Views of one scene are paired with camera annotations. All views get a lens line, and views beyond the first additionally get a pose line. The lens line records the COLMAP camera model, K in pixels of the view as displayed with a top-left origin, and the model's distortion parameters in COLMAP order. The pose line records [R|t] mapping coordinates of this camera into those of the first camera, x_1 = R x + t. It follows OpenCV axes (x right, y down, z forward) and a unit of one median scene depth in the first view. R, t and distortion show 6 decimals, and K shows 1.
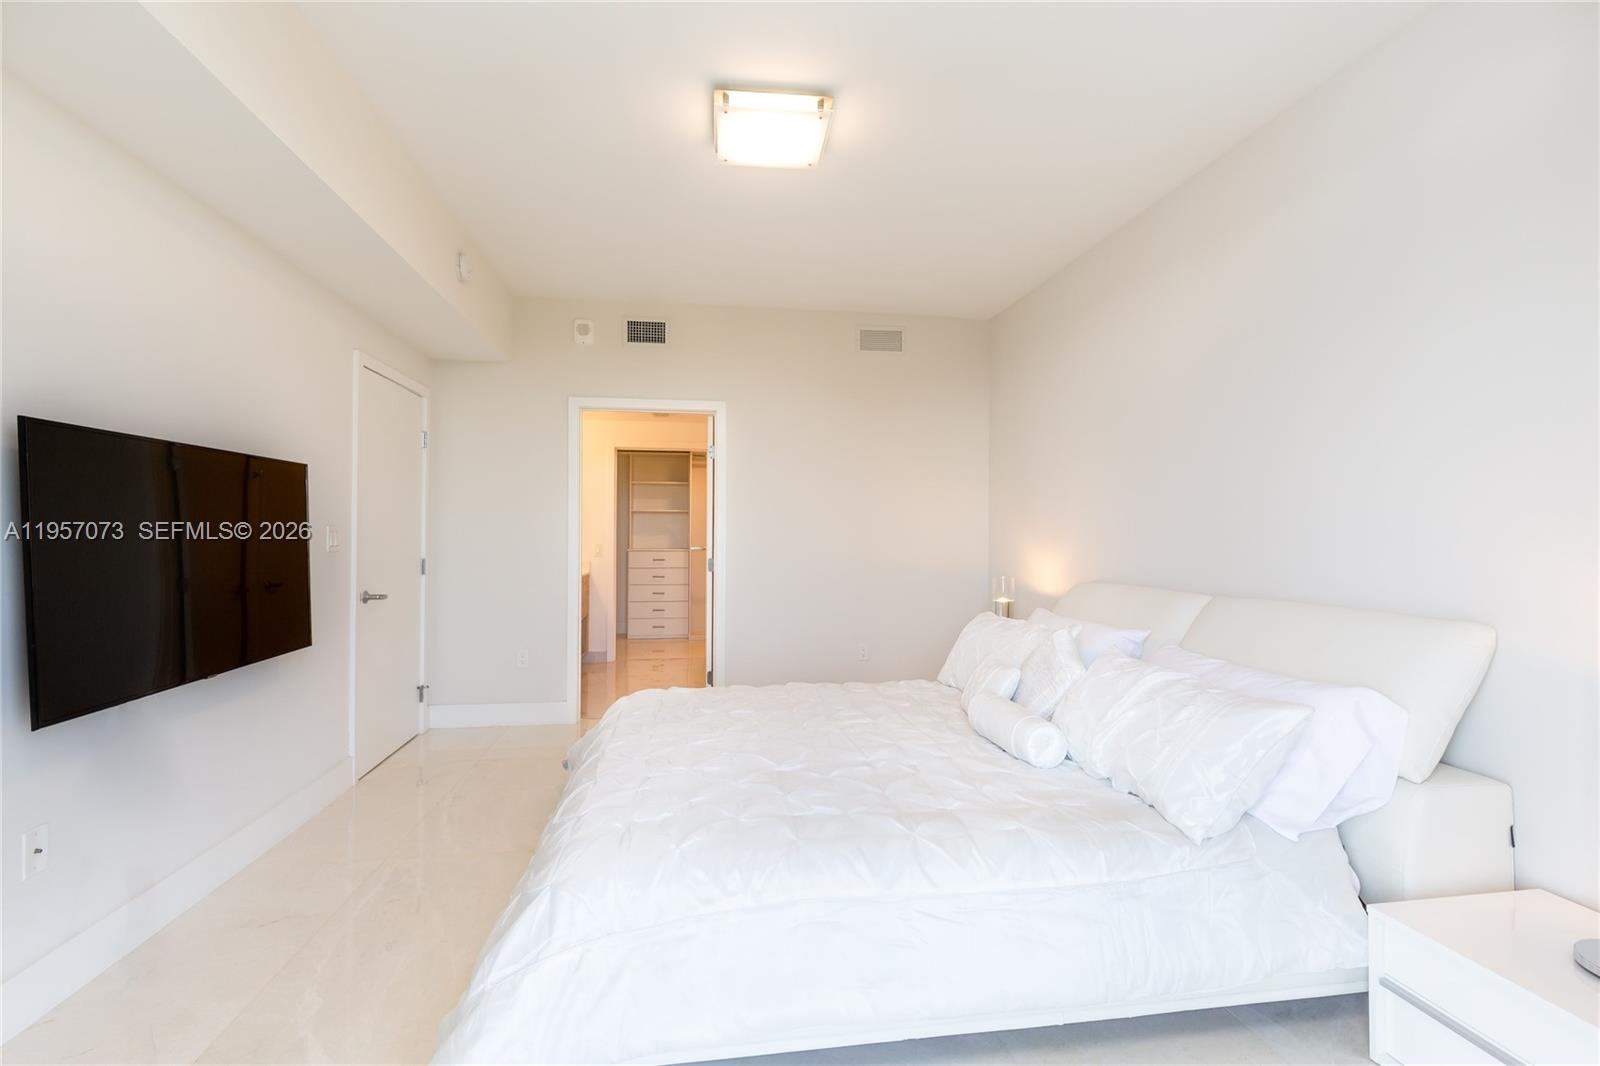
lens RADIAL K [[724.0, 0, 800.0], [0, 724.0, 533.0], [0, 0, 1]] dist [0.000417, -0.000015]
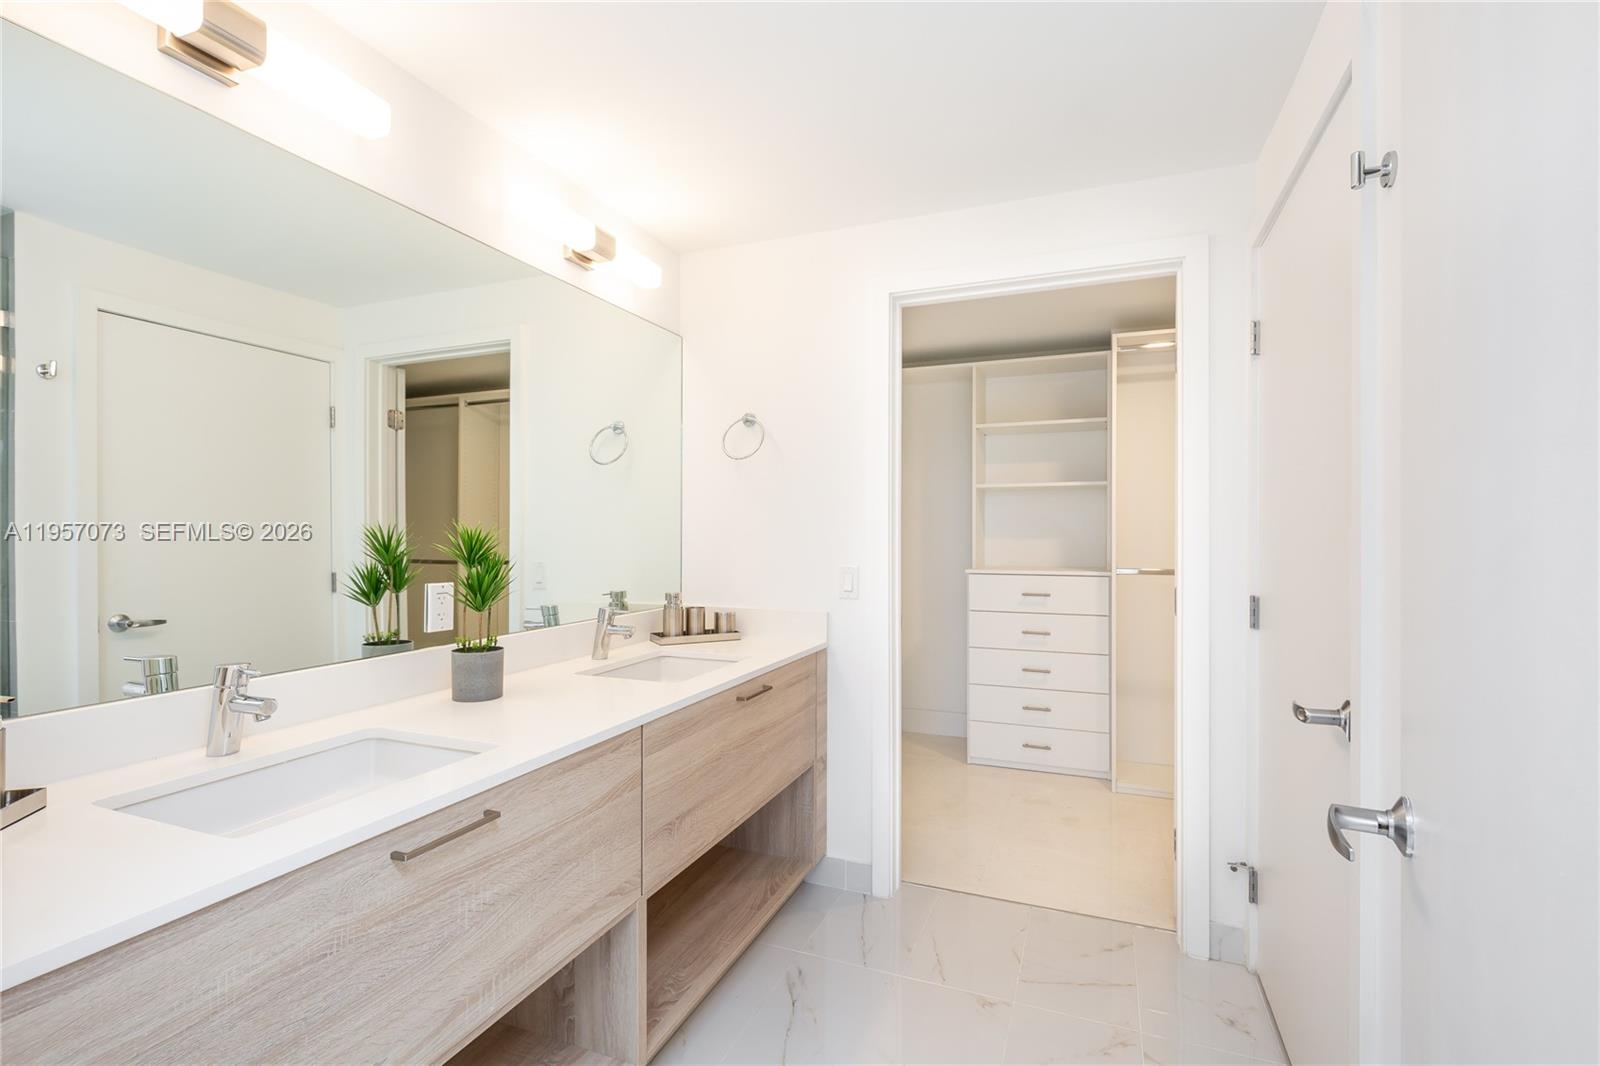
lens RADIAL K [[724.0, 0, 800.0], [0, 724.0, 533.0], [0, 0, 1]] dist [0.000417, -0.000015]
pose [[0.854017, -0.012421, -0.520096, -0.089866], [0.011157, 0.999922, -0.005560, 0.002184], [0.520125, -0.001055, 0.854090, 0.553009]]
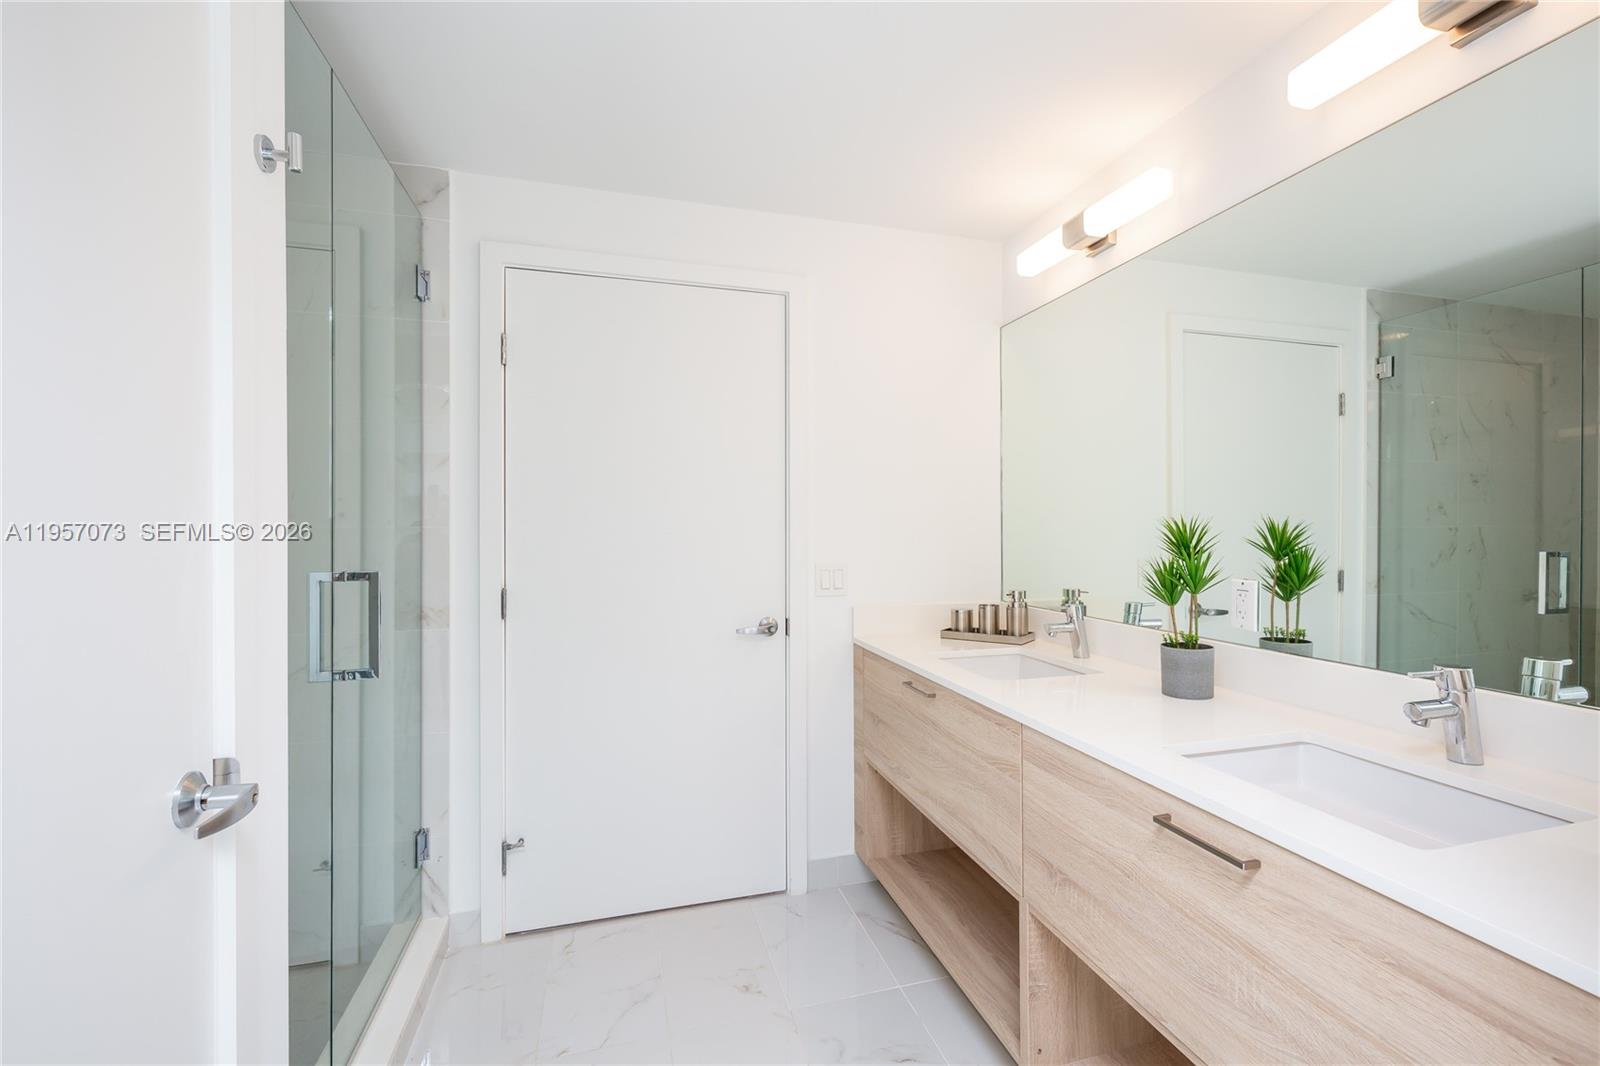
lens RADIAL K [[724.0, 0, 800.0], [0, 724.0, 533.0], [0, 0, 1]] dist [0.000417, -0.000015]
pose [[-0.995119, -0.008175, -0.098347, -0.152582], [-0.008628, 0.999954, 0.004178, 0.002063], [0.098308, 0.005007, -0.995143, 0.889038]]
